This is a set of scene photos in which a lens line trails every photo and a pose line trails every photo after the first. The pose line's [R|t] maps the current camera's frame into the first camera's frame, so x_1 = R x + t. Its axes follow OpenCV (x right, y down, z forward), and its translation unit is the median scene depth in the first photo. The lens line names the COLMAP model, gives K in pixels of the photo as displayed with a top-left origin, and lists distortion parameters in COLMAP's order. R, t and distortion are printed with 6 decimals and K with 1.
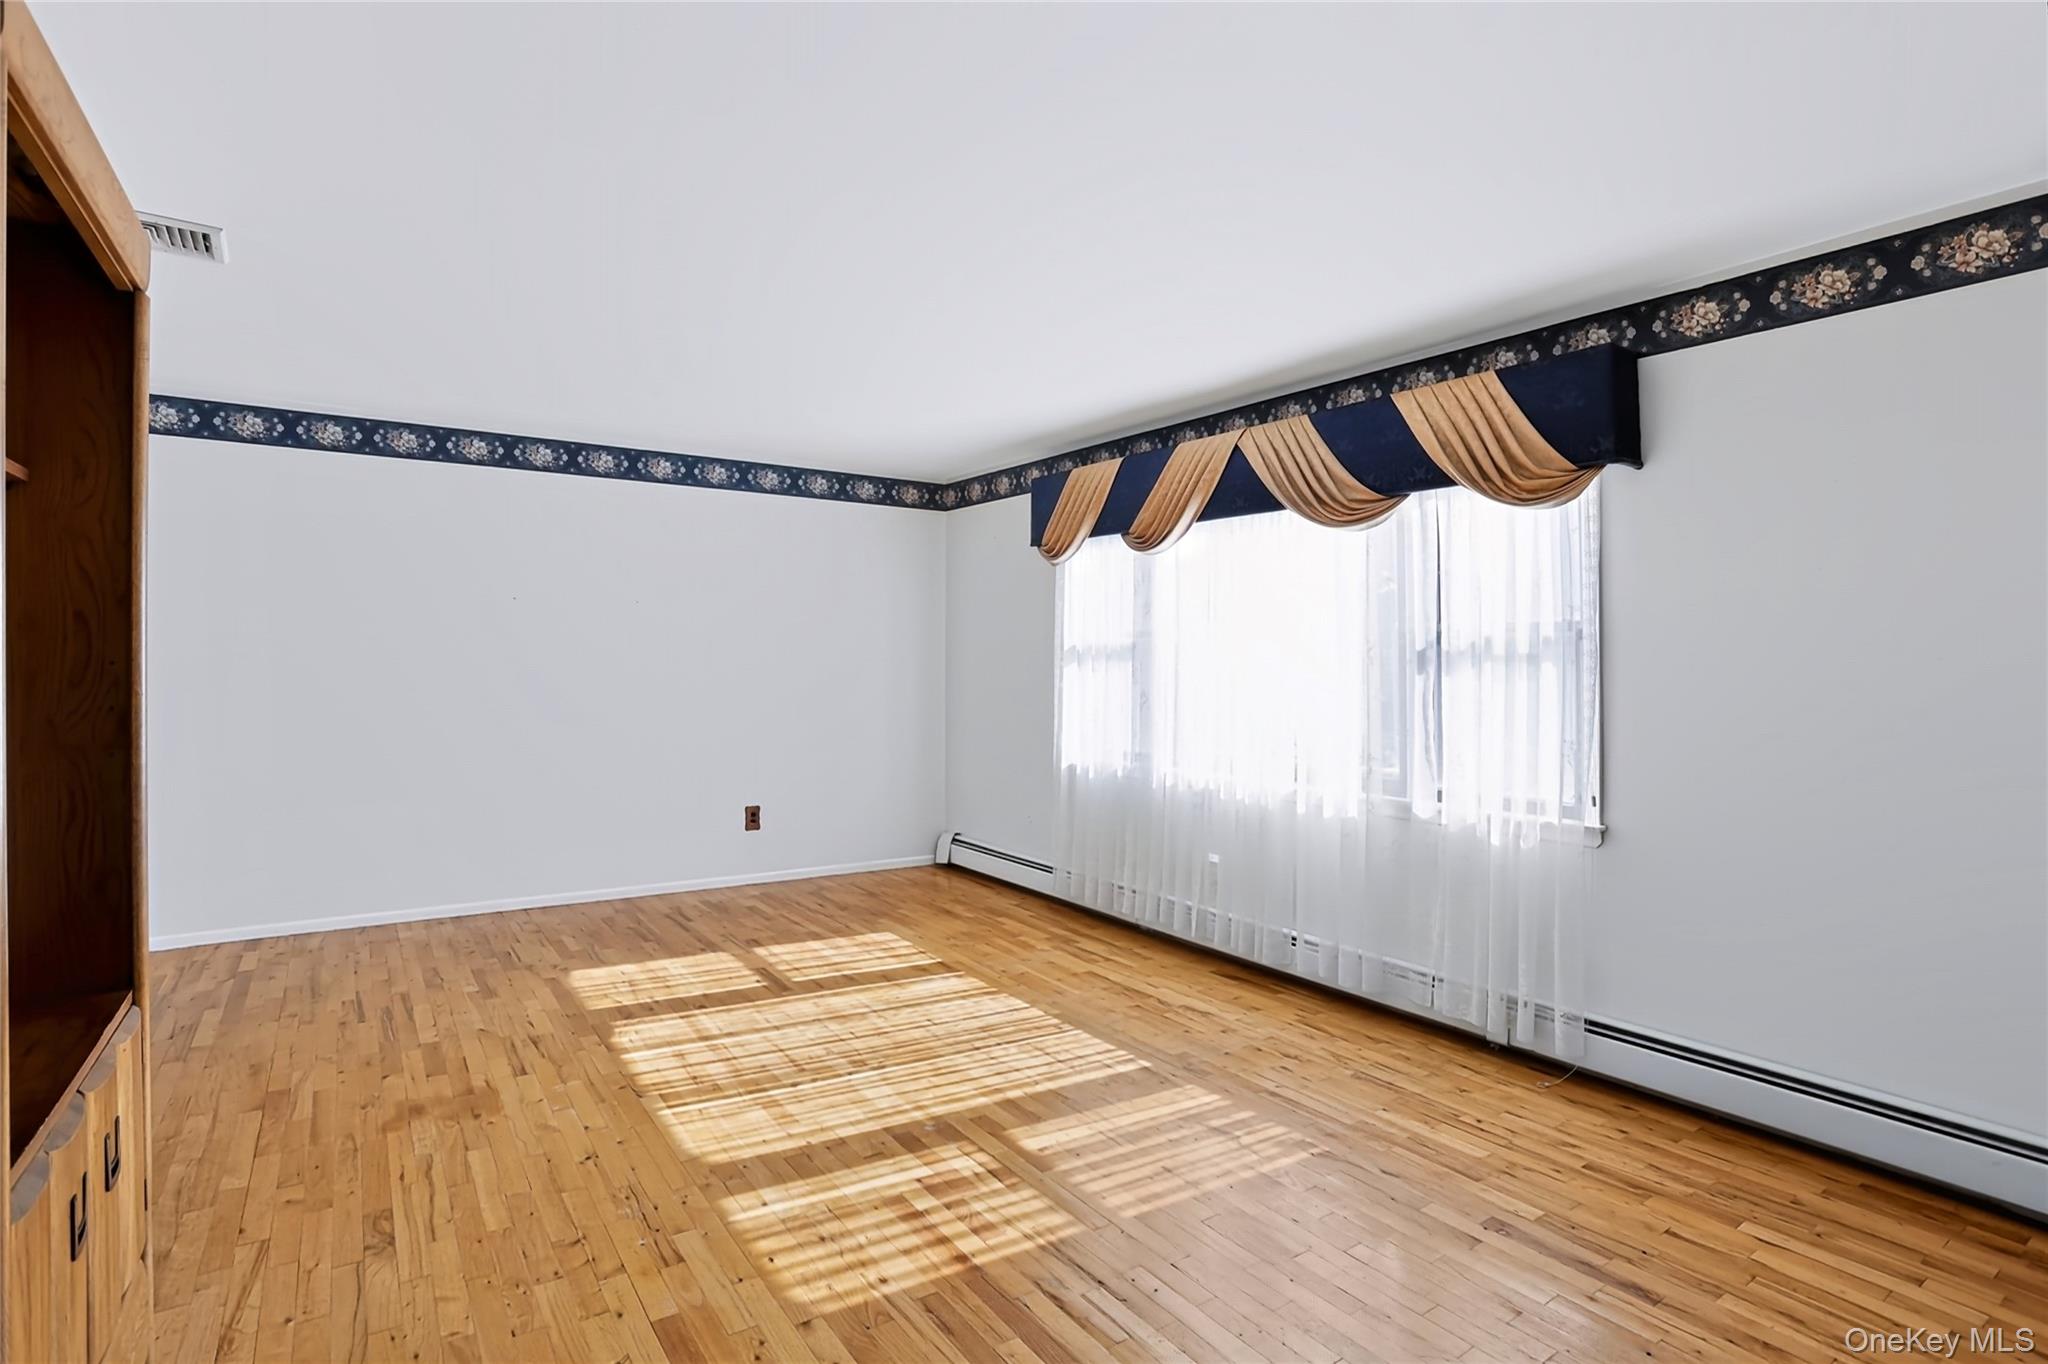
lens RADIAL K [[987.3, 0, 1024.0], [0, 987.3, 682.0], [0, 0, 1]] dist [-0.079948, 0.030199]
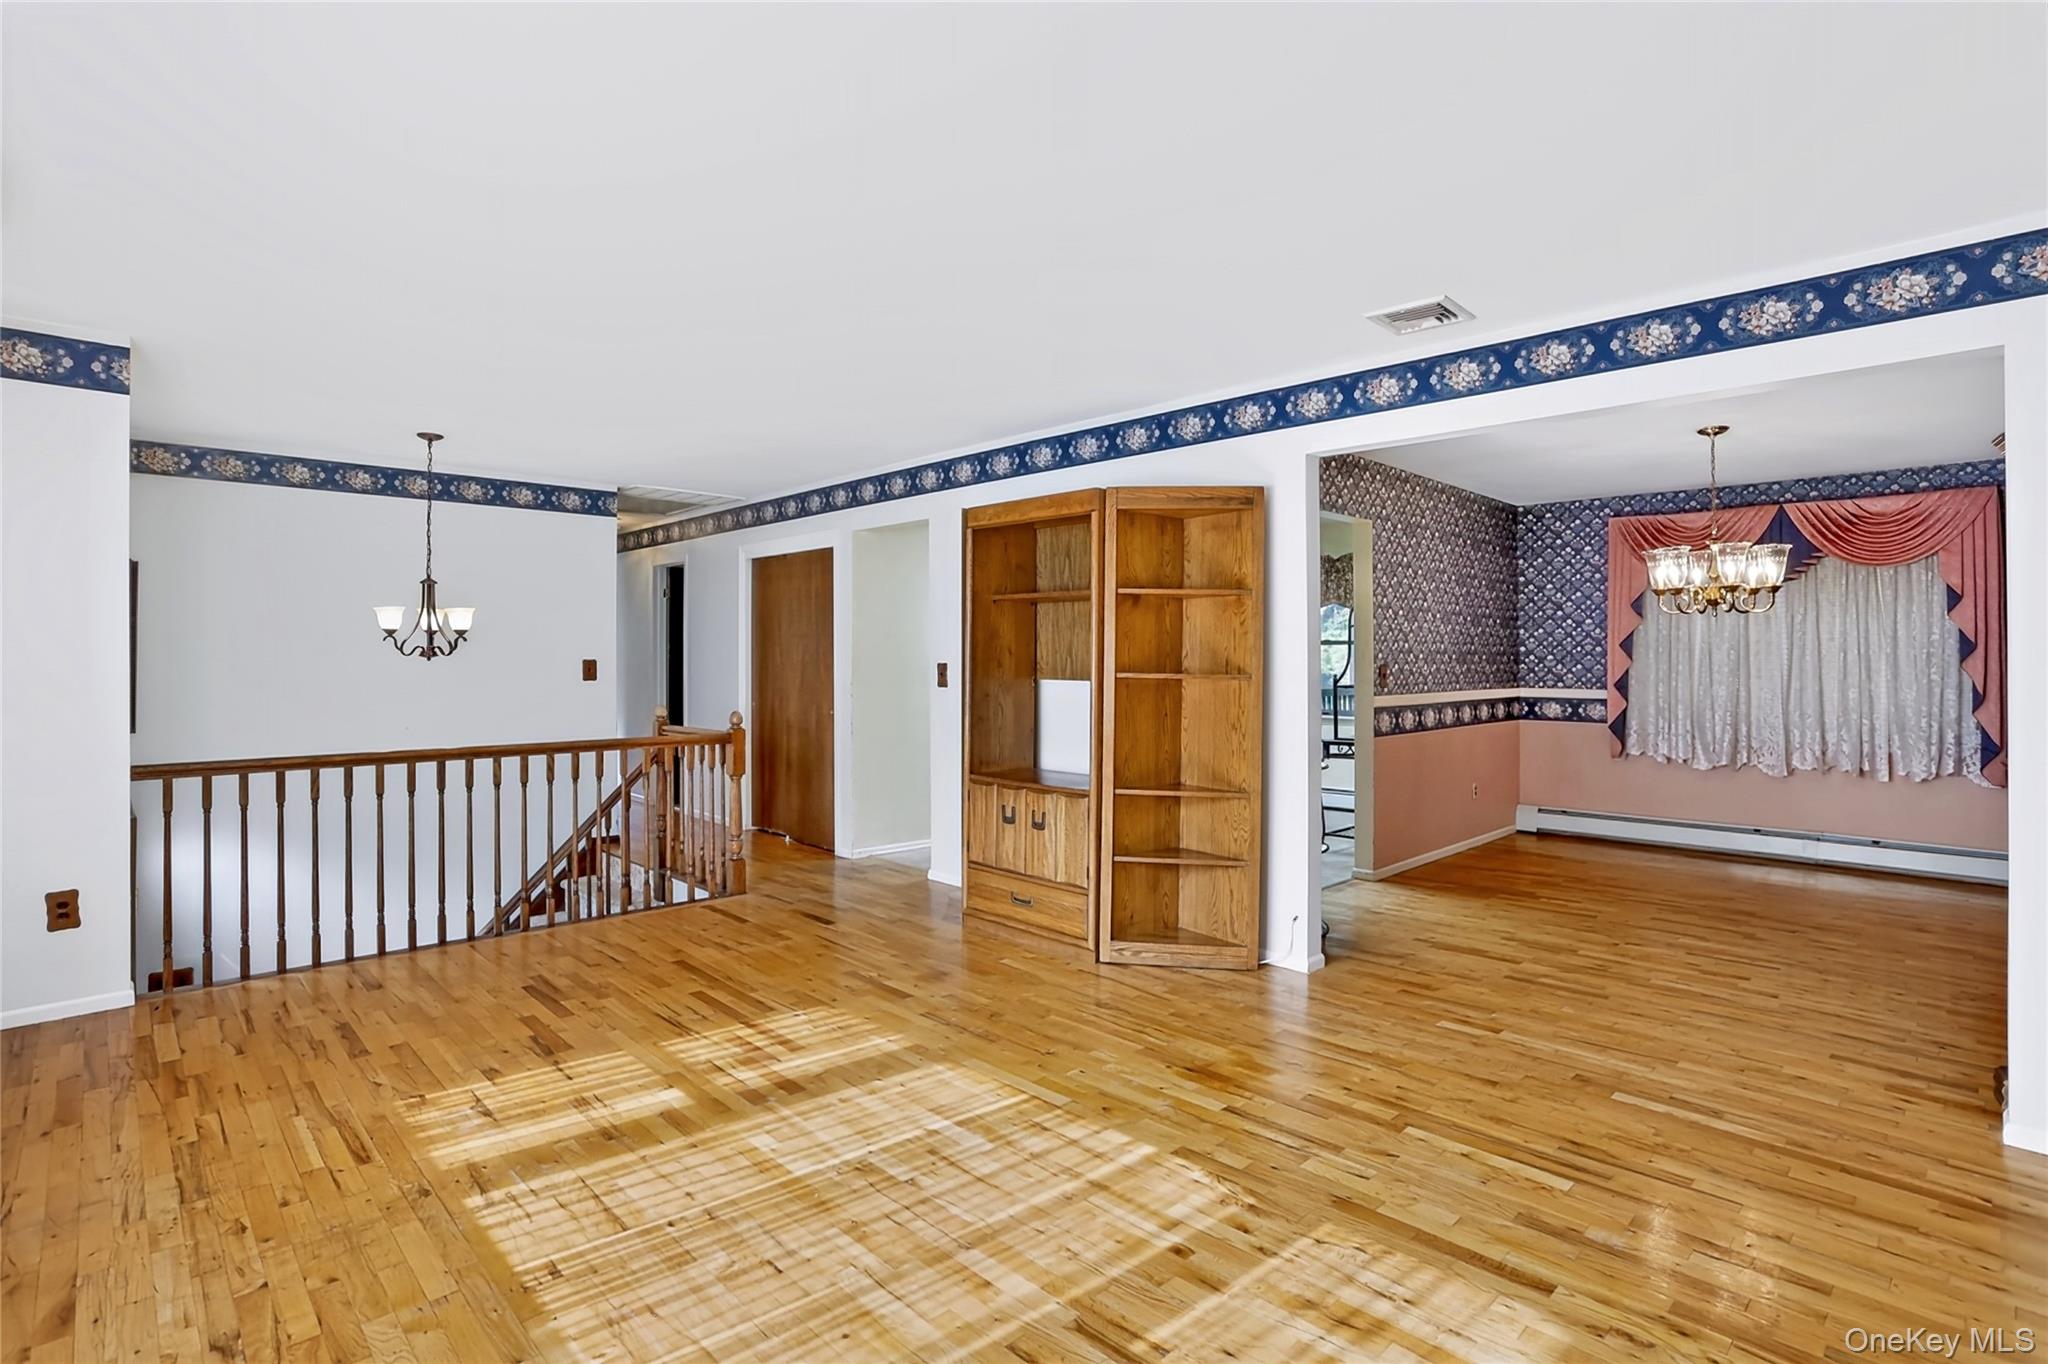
lens RADIAL K [[987.3, 0, 1024.0], [0, 987.3, 682.0], [0, 0, 1]] dist [-0.079948, 0.030199]
pose [[-0.987048, -0.015382, -0.159684, -0.192058], [-0.020628, 0.999299, 0.031245, -0.030825], [0.159091, 0.034134, -0.986674, 2.073021]]
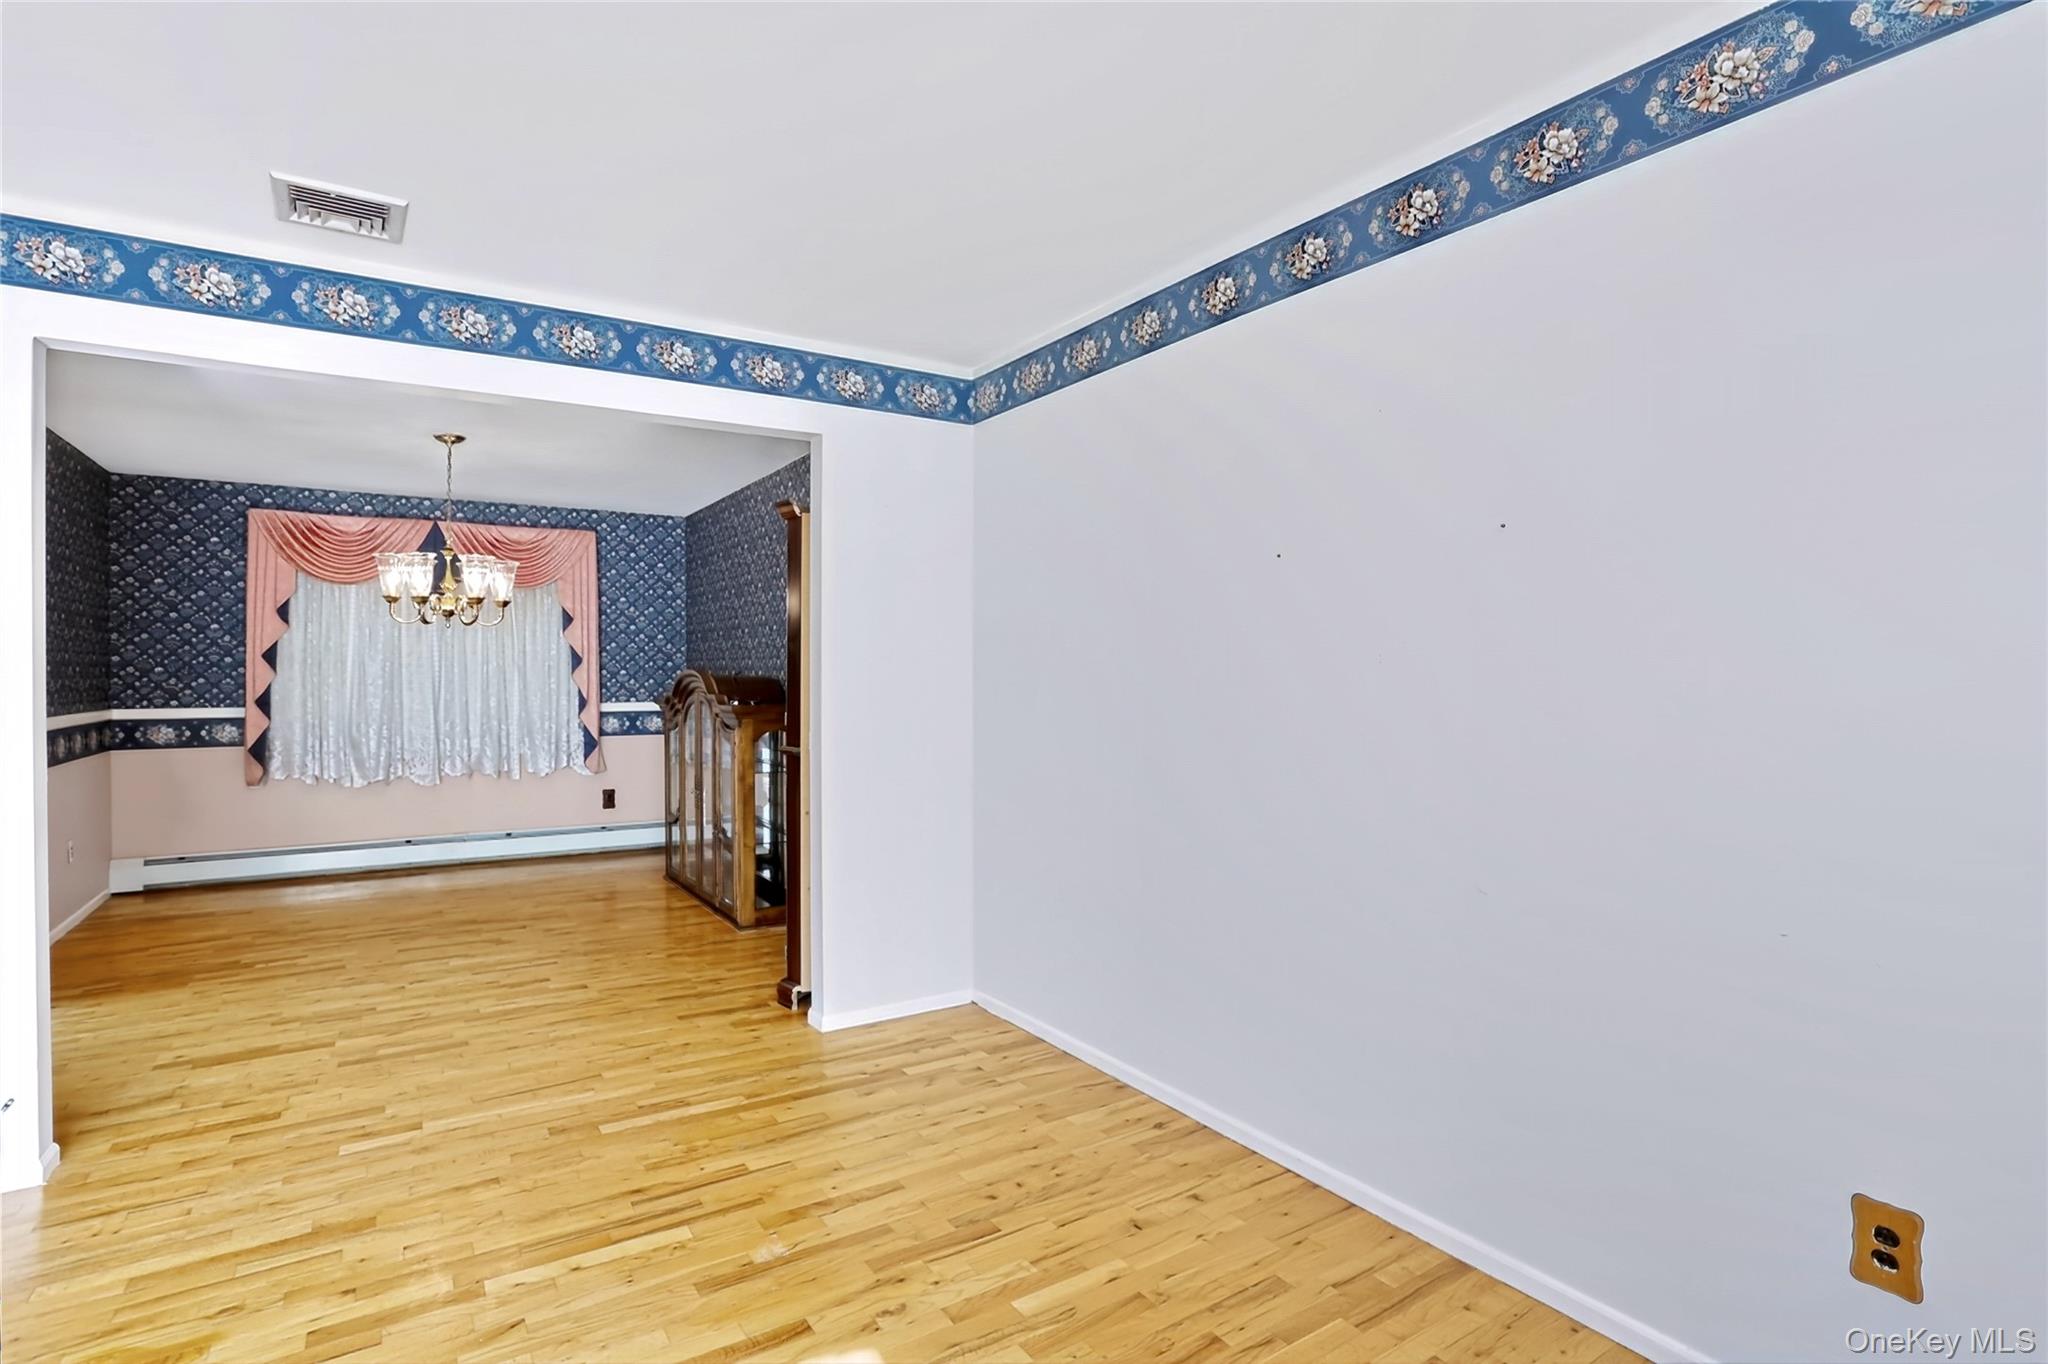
lens RADIAL K [[987.3, 0, 1024.0], [0, 987.3, 682.0], [0, 0, 1]] dist [-0.079948, 0.030199]
pose [[-0.030693, -0.008526, -0.999492, -0.014225], [-0.010930, 0.999907, -0.008194, -0.020998], [0.999469, 0.010673, -0.030784, 1.619477]]
